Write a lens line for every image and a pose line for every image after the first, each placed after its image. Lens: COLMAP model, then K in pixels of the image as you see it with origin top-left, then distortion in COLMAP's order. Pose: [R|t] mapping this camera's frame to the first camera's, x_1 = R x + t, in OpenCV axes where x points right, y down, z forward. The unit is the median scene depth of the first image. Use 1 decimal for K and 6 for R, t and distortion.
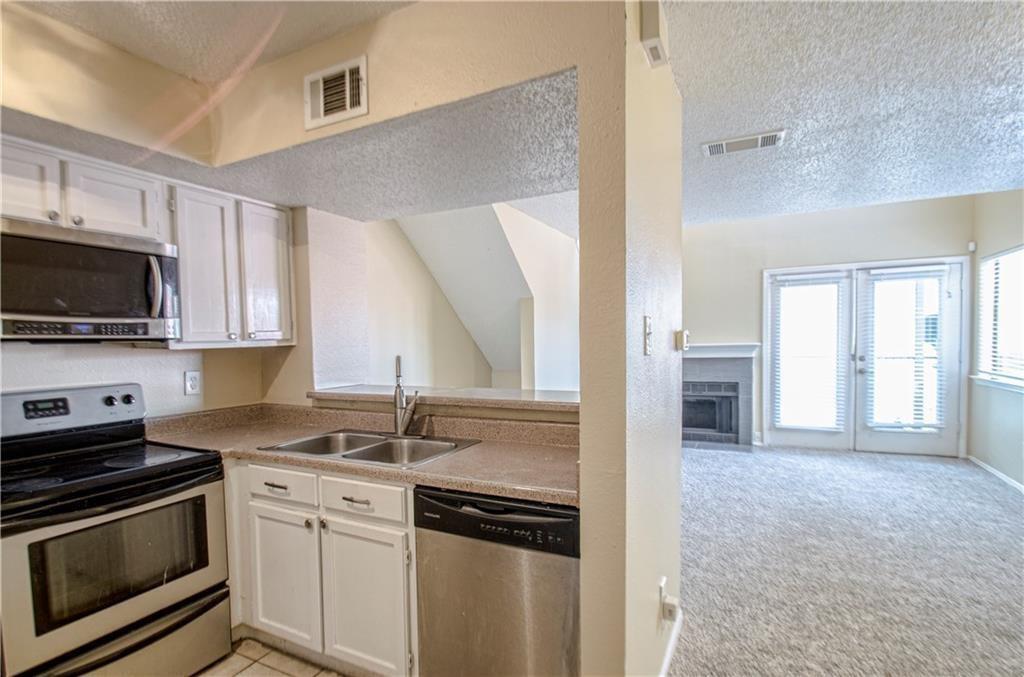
lens RADIAL K [[499.4, 0, 506.0], [0, 499.4, 363.6], [0, 0, 1]] dist [-0.003131, -0.009848]
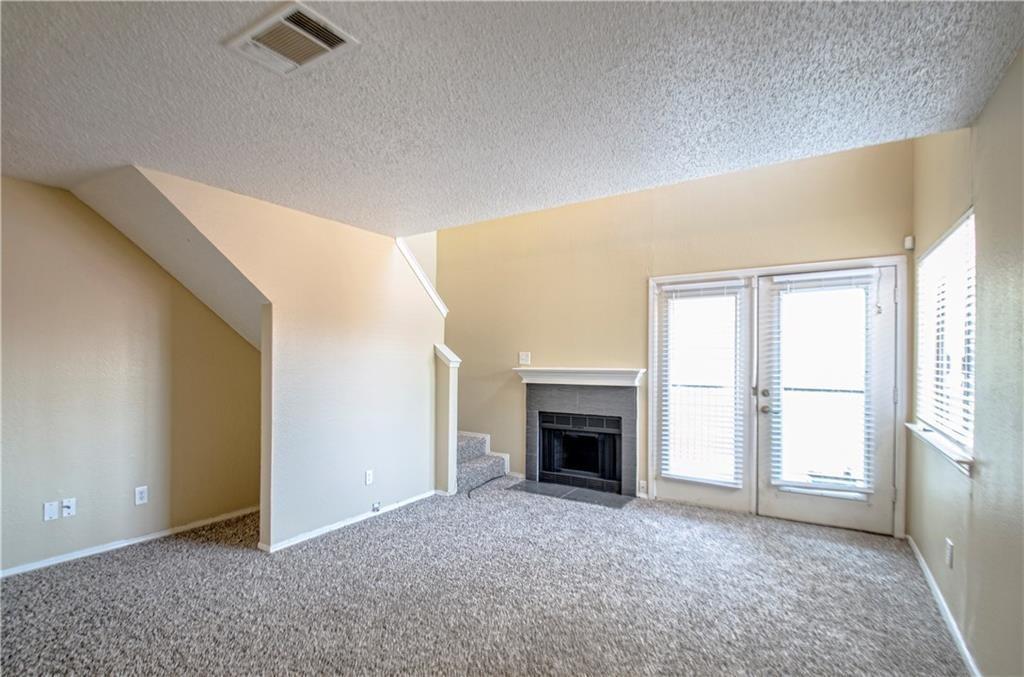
lens RADIAL K [[485.1, 0, 512.4], [0, 485.1, 359.5], [0, 0, 1]] dist [0.017186, -0.000366]
pose [[0.995210, 0.025550, -0.094357, 0.400065], [-0.029669, 0.998655, -0.042516, -0.018037], [0.093144, 0.045112, 0.994630, 0.221954]]
